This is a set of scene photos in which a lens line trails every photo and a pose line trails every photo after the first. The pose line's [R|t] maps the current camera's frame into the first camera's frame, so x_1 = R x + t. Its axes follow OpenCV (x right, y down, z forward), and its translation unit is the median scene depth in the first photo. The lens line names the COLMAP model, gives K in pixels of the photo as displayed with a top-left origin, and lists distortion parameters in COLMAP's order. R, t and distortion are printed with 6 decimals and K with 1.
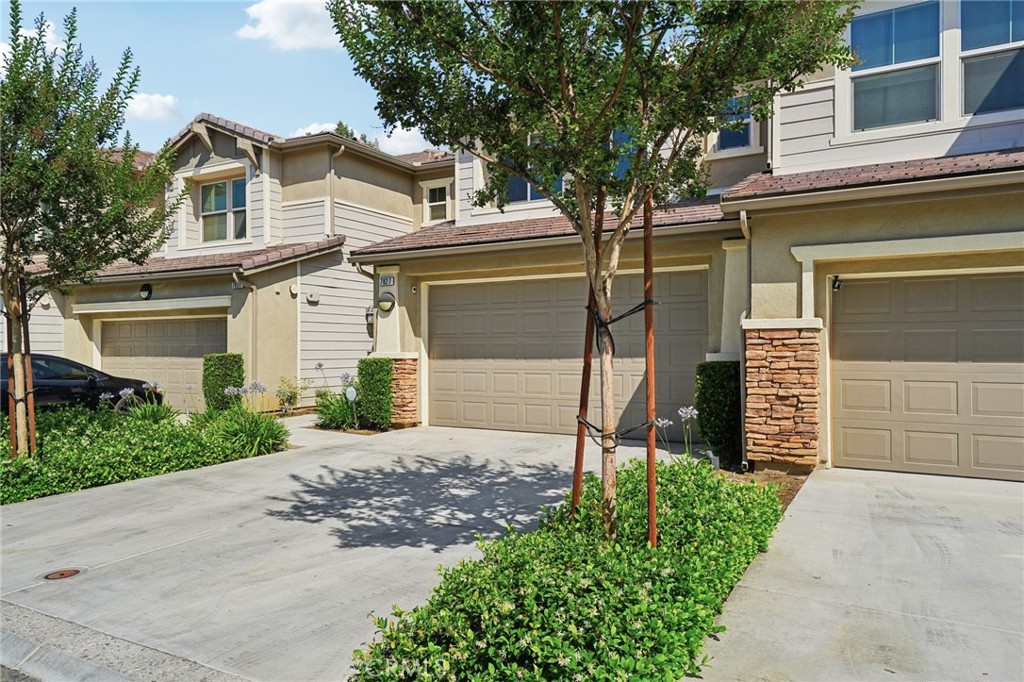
lens RADIAL K [[616.4, 0, 512.0], [0, 616.4, 341.0], [0, 0, 1]] dist [0.018986, 0.000880]
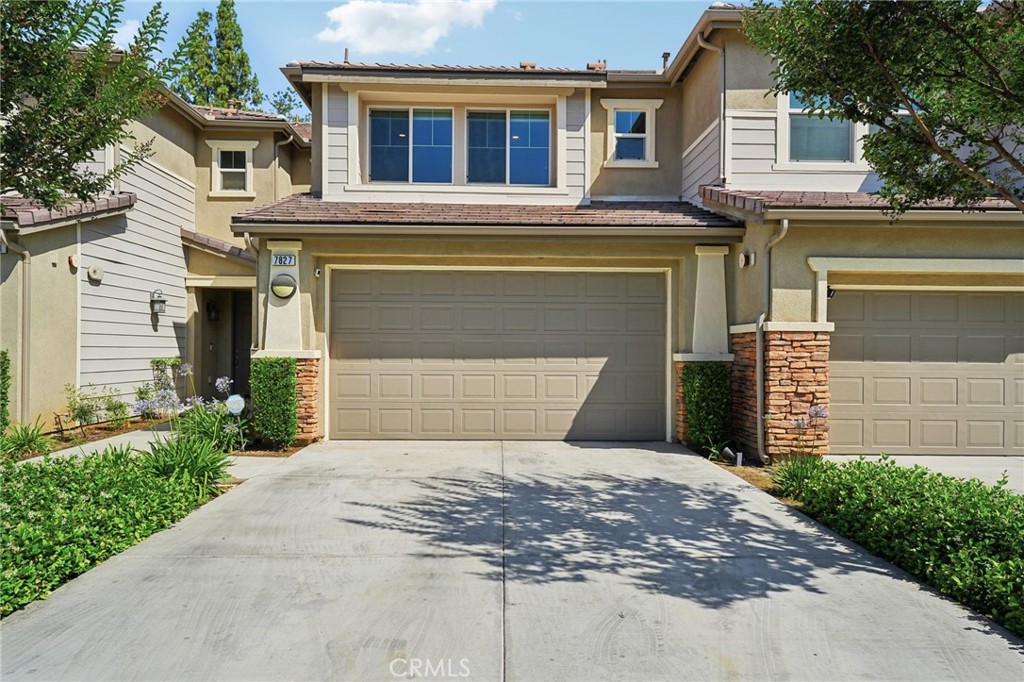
lens RADIAL K [[616.4, 0, 512.0], [0, 616.4, 341.0], [0, 0, 1]] dist [0.018986, 0.000880]
pose [[0.882356, 0.014185, 0.470369, -0.506338], [-0.014493, 0.999891, -0.002967, 0.007469], [-0.470360, -0.004199, 0.882465, 0.265410]]
